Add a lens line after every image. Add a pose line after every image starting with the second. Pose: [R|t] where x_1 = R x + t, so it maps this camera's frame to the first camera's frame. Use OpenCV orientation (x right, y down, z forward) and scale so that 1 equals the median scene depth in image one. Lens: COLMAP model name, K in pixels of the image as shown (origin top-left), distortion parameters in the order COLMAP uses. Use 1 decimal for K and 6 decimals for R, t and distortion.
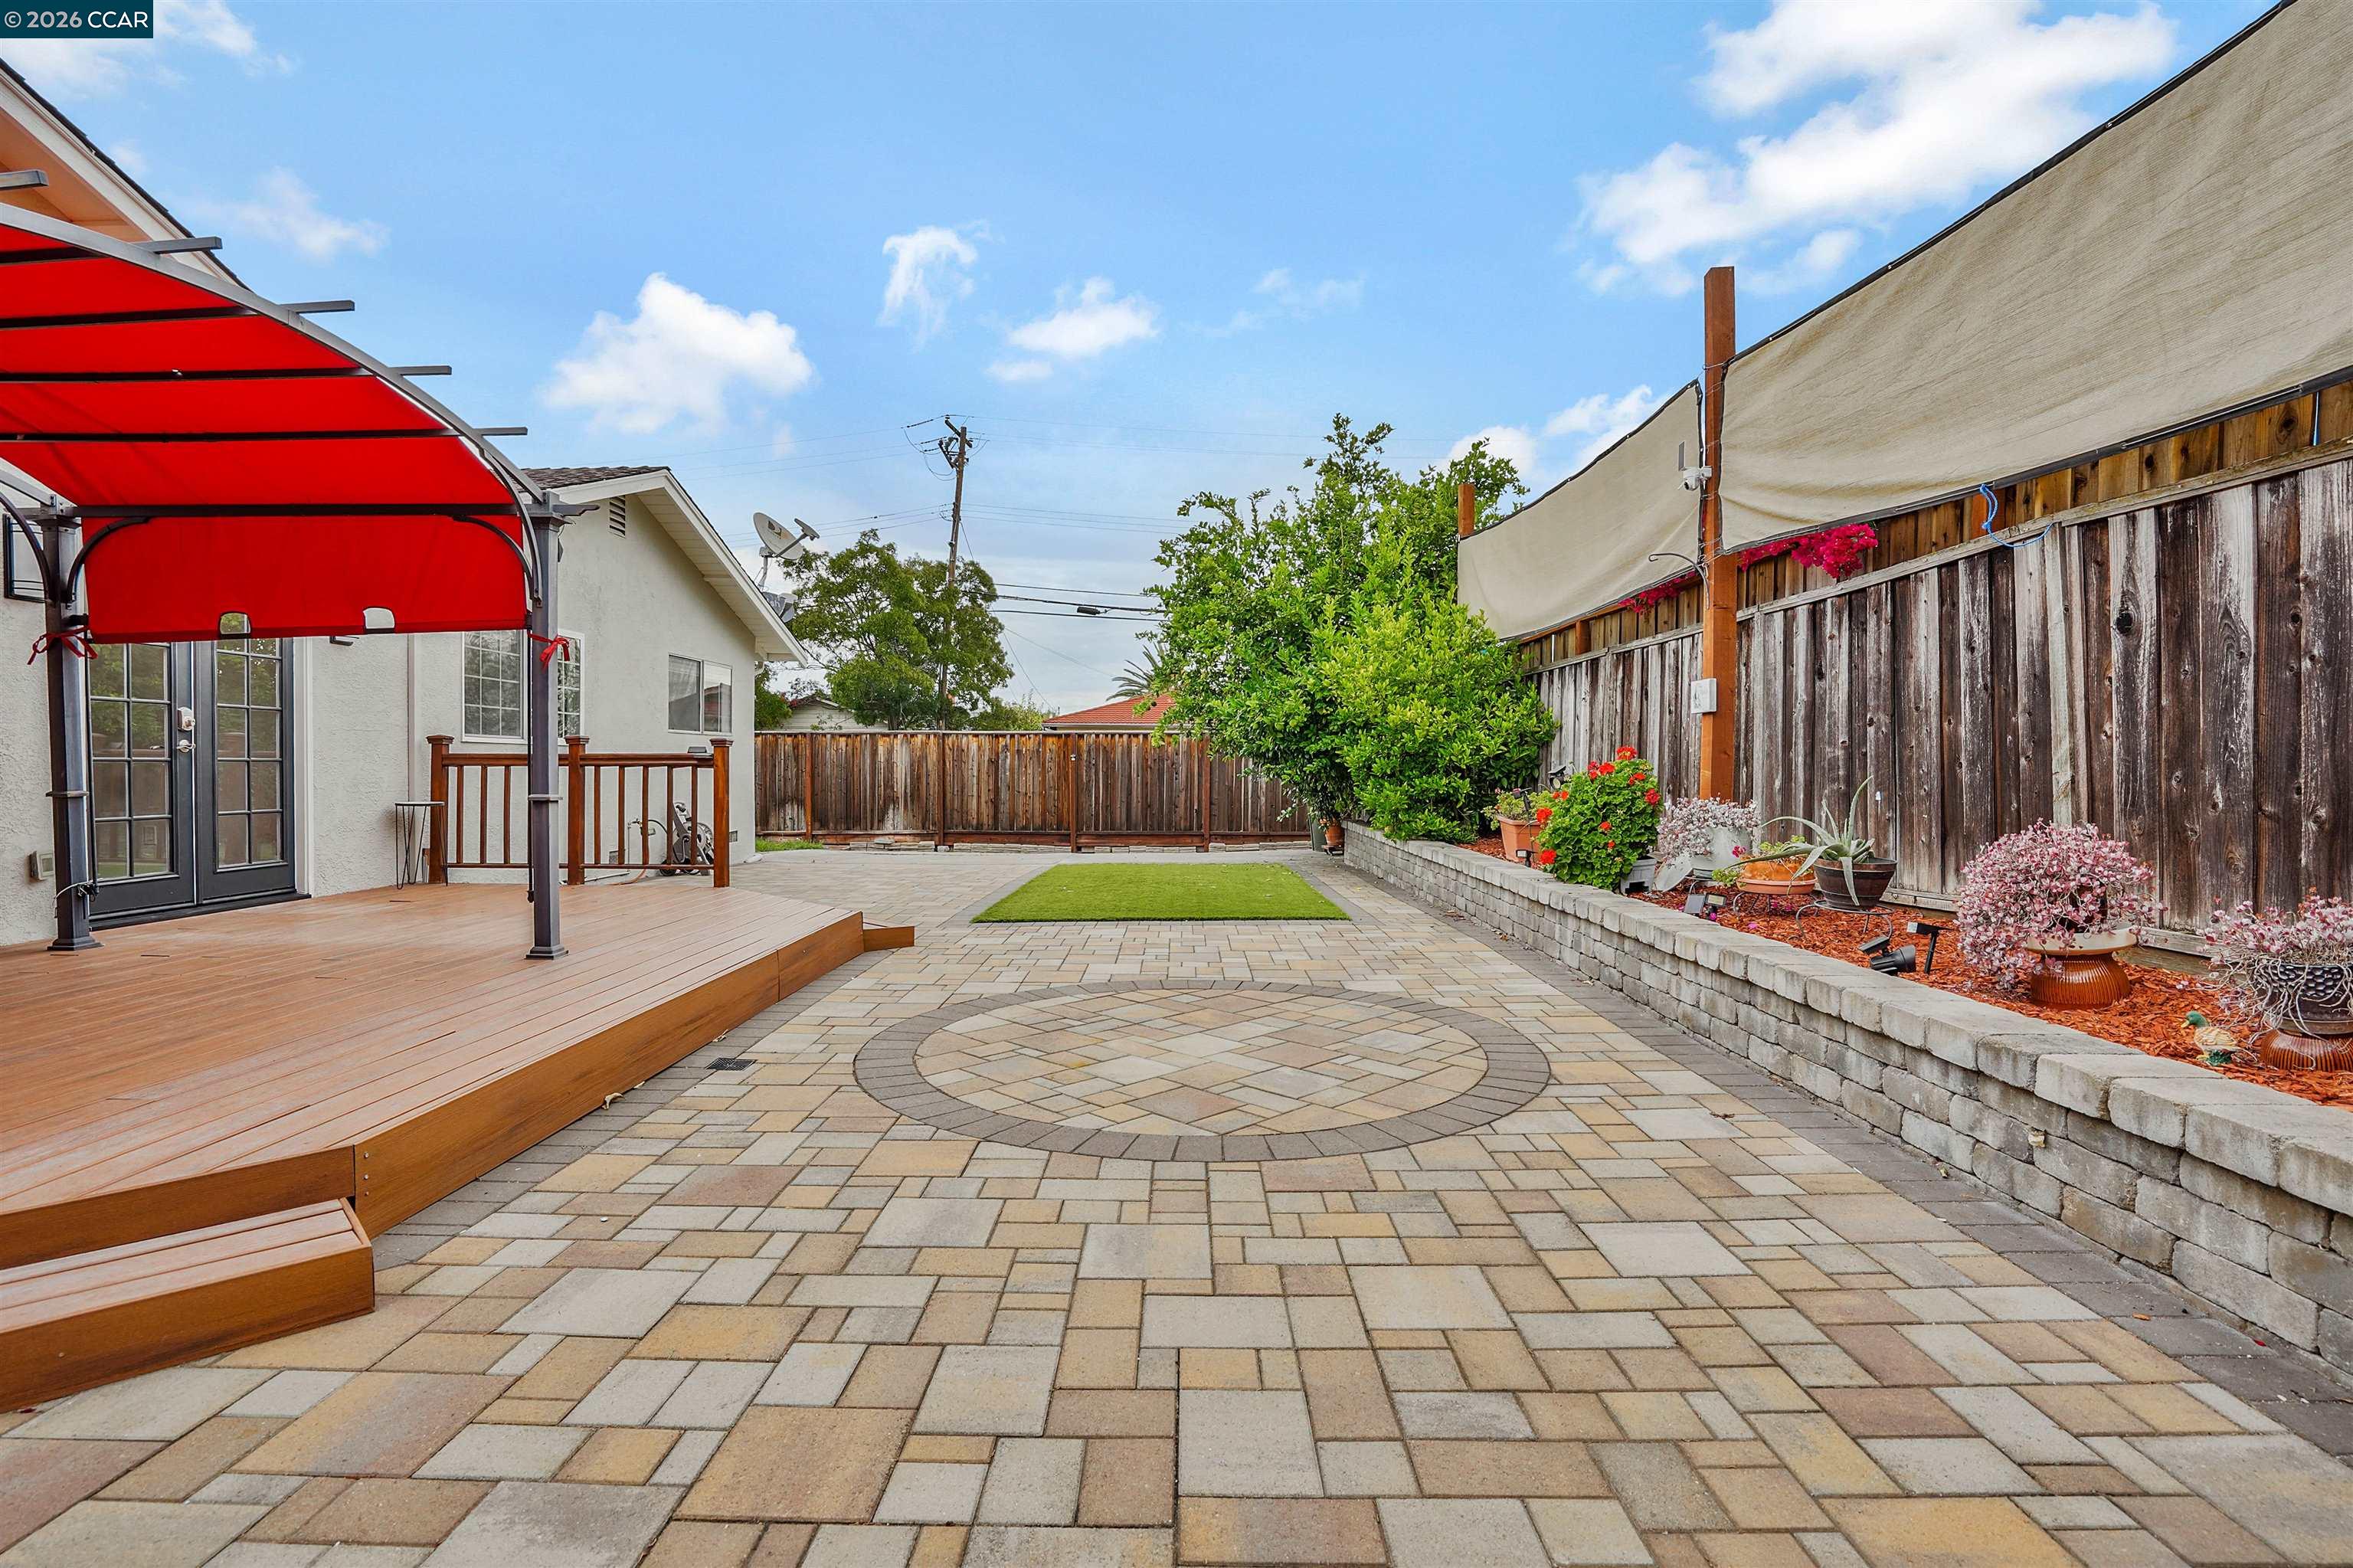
lens RADIAL K [[1116.4, 0, 1181.2], [0, 1116.4, 788.9], [0, 0, 1]] dist [-0.064613, 0.025954]
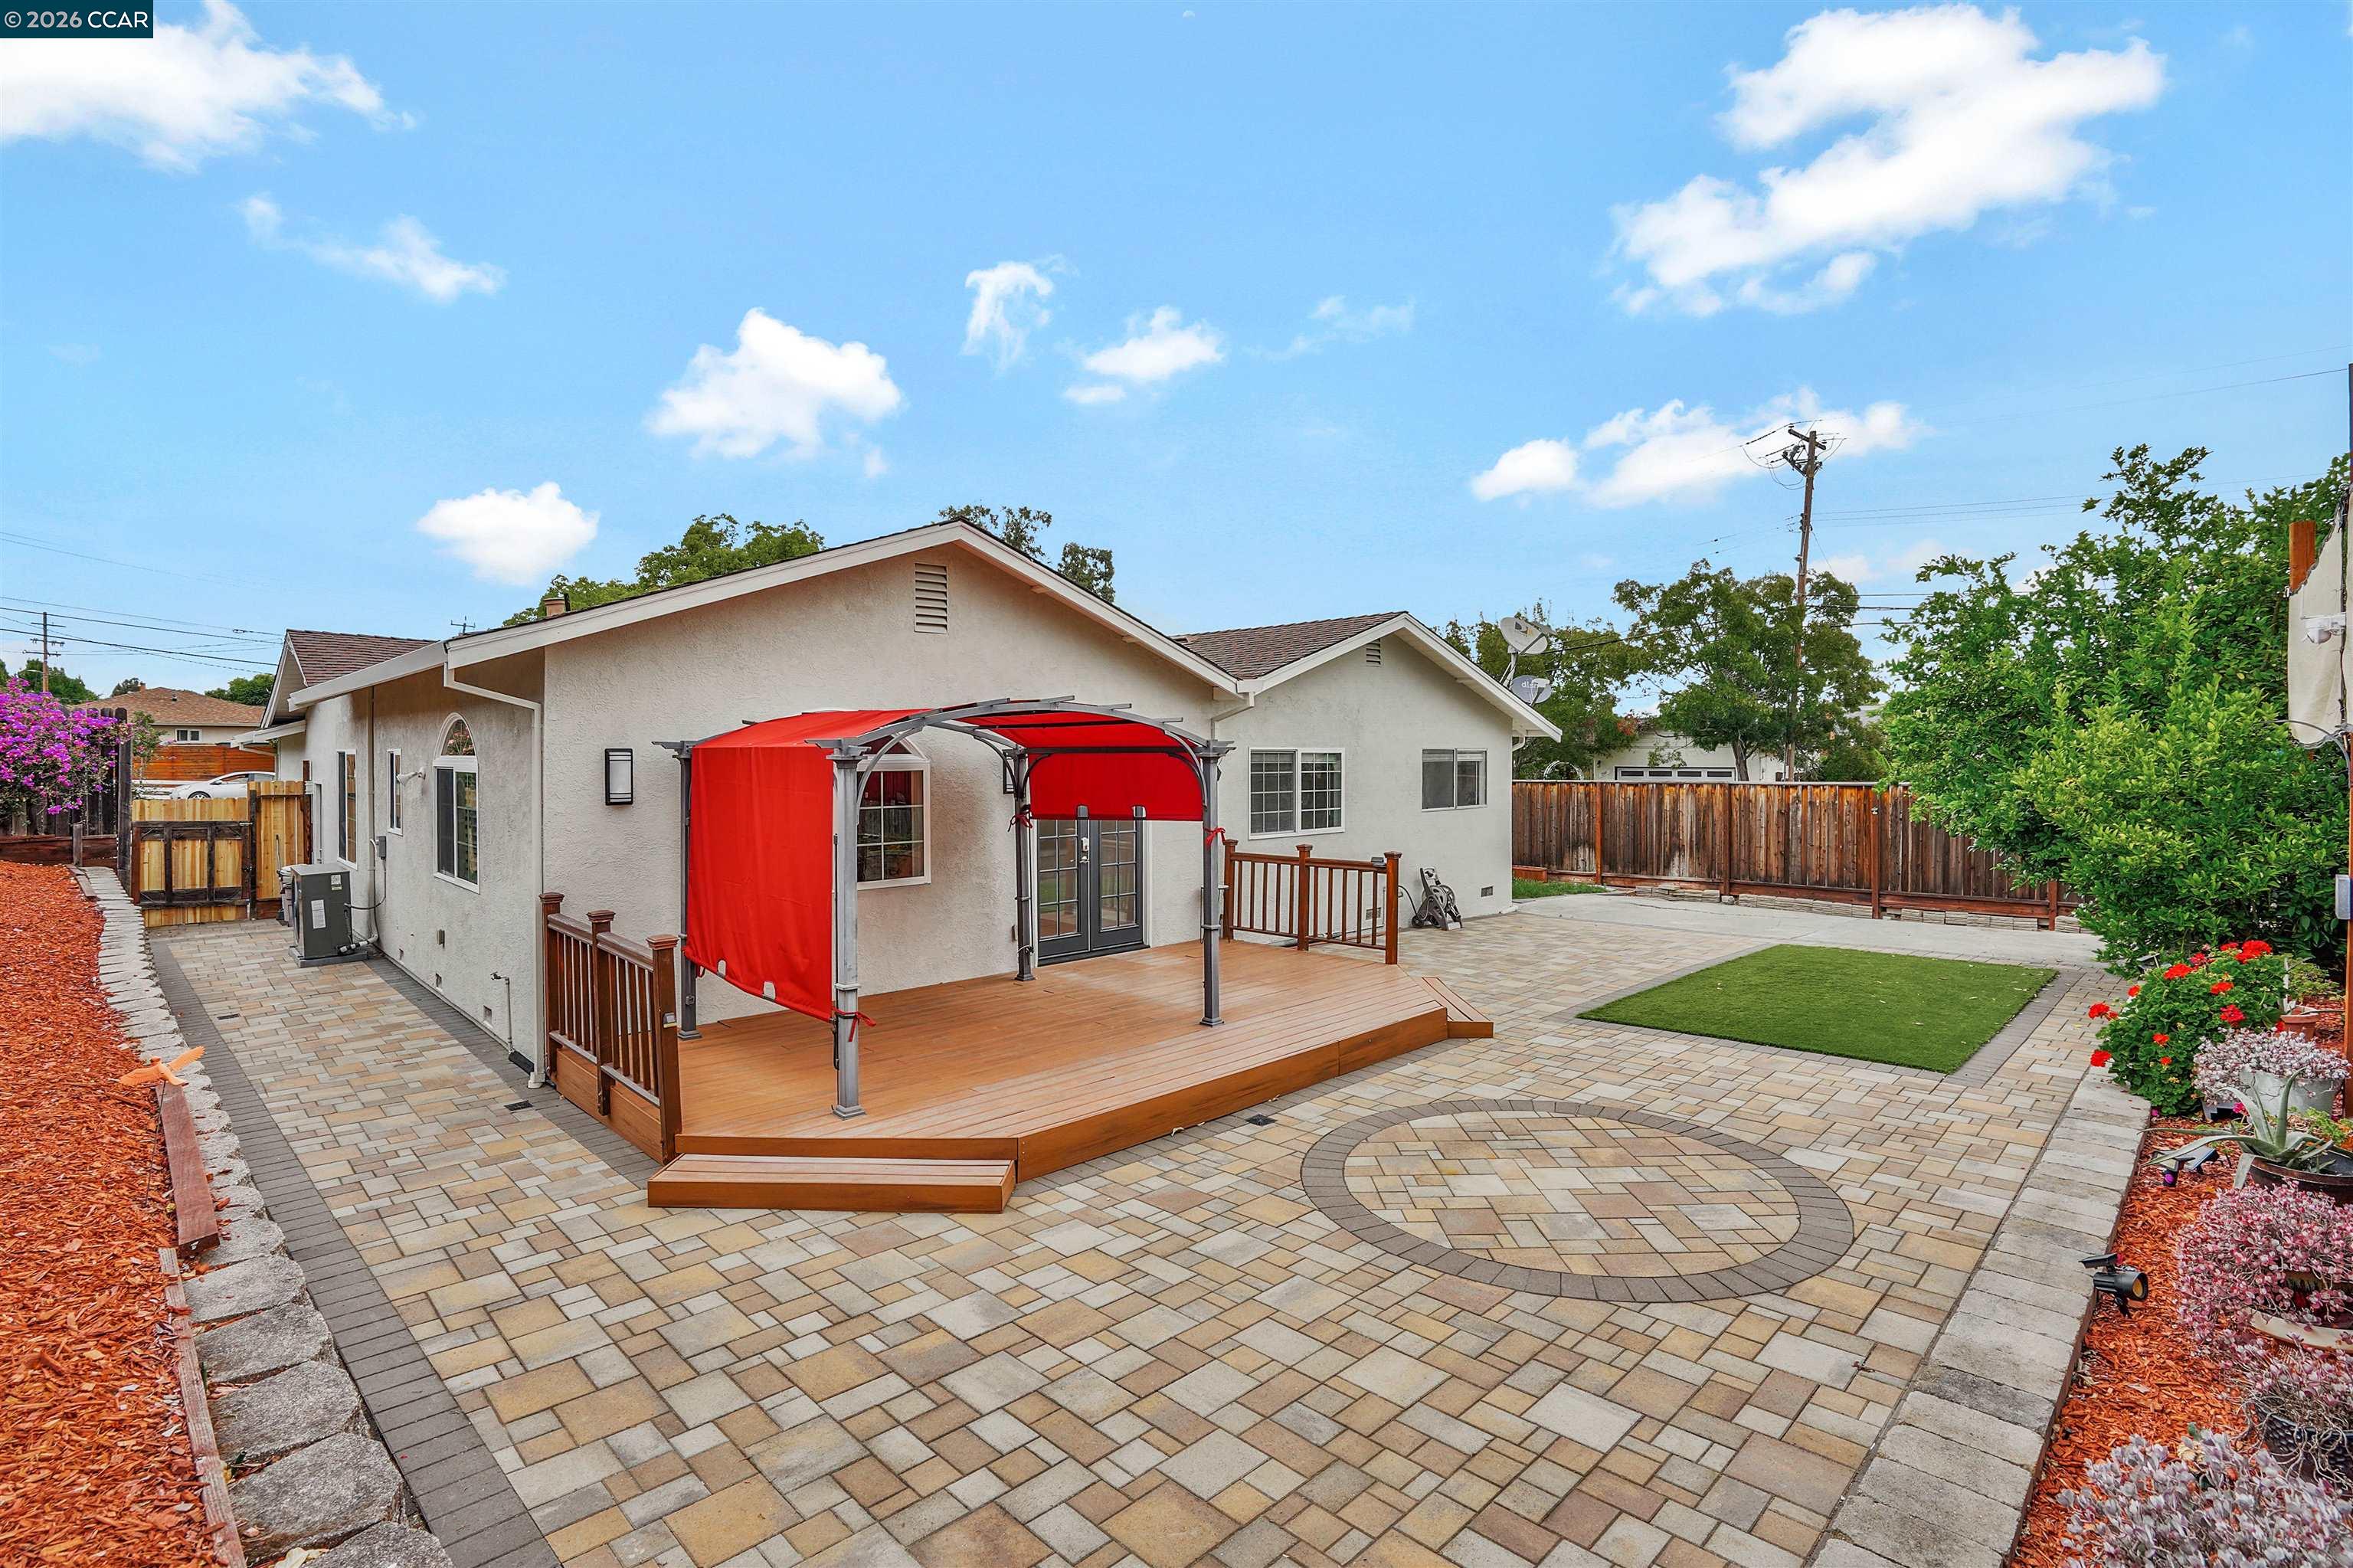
lens RADIAL K [[1116.4, 0, 1181.2], [0, 1116.4, 788.9], [0, 0, 1]] dist [-0.064613, 0.025954]
pose [[0.706507, 0.013976, -0.707568, 0.464143], [-0.007294, 0.999896, 0.012467, -0.181311], [0.707668, -0.003647, 0.706535, -0.164875]]
